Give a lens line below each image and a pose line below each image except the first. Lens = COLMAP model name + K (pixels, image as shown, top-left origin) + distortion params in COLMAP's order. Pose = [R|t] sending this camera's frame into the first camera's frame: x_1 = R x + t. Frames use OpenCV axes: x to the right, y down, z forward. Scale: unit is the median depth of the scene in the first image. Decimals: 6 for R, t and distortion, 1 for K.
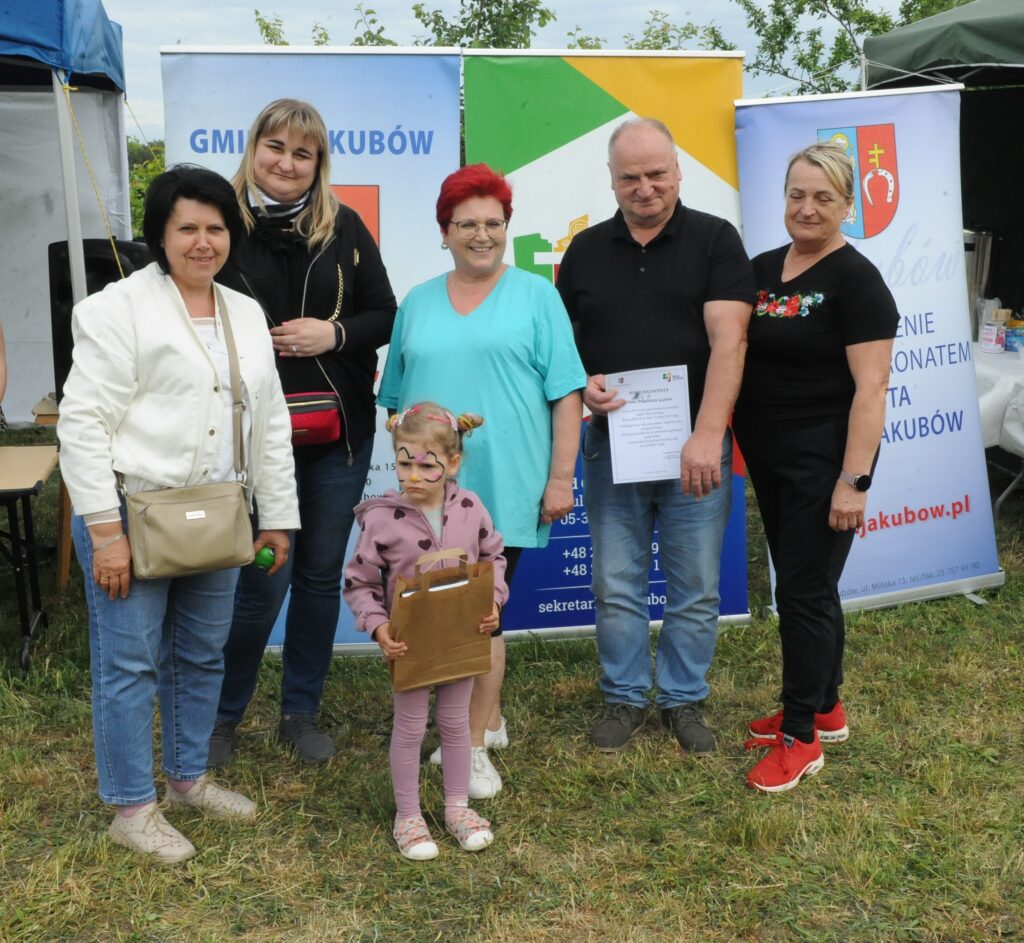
lens RADIAL K [[1295.9, 0, 493.9], [0, 1295.9, 465.0], [0, 0, 1]] dist [0.057917, 0.000000]
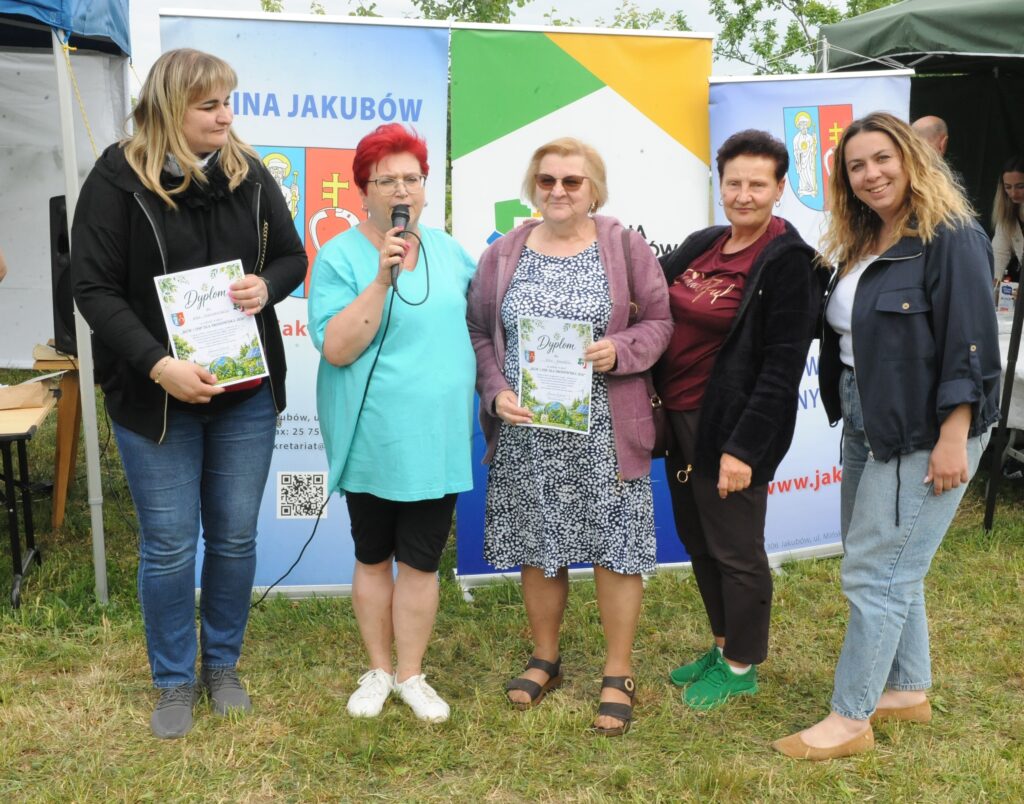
lens RADIAL K [[1149.9, 0, 502.8], [0, 1149.9, 397.2], [0, 0, 1]] dist [0.071610, 0.000000]
pose [[0.999340, 0.018933, 0.031006, -0.004774], [-0.018745, 0.999804, -0.006325, -0.010263], [-0.031120, 0.005739, 0.999499, 0.059987]]
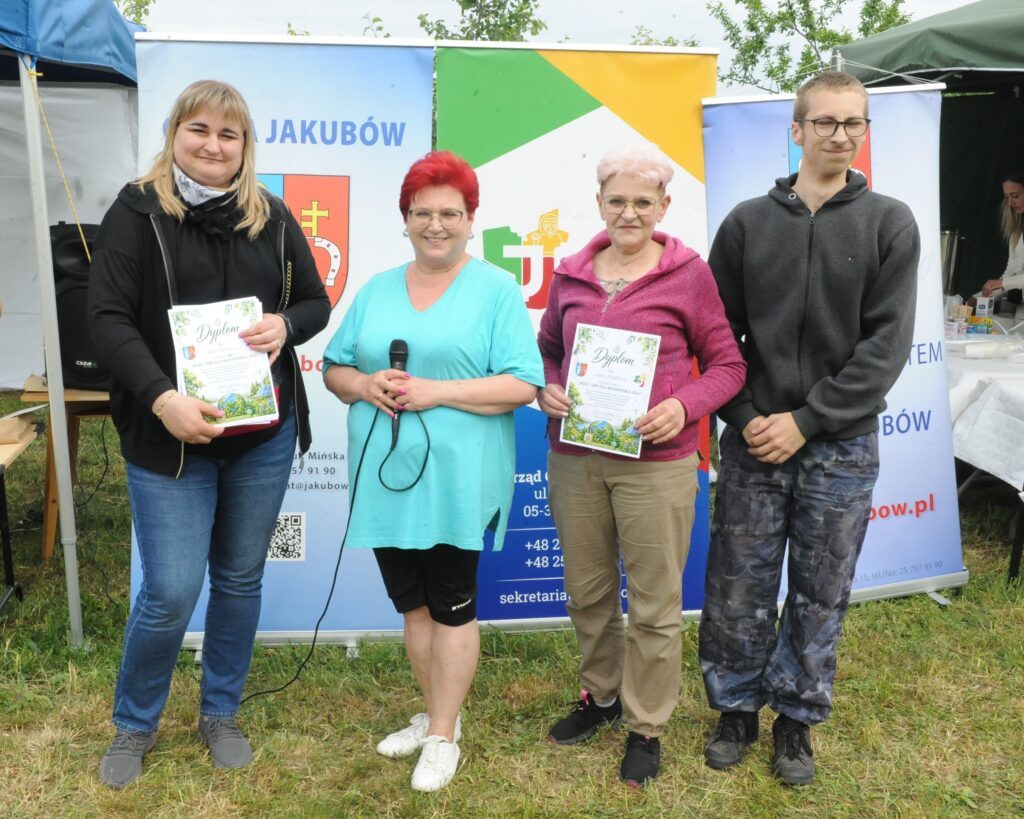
lens RADIAL K [[1003.6, 0, 475.8], [0, 1003.6, 394.9], [0, 0, 1]] dist [0.036654, 0.000000]
pose [[0.998886, 0.025464, -0.039734, 0.041896], [-0.025518, 0.999674, -0.000855, -0.045642], [0.039700, 0.001868, 0.999210, 0.217160]]
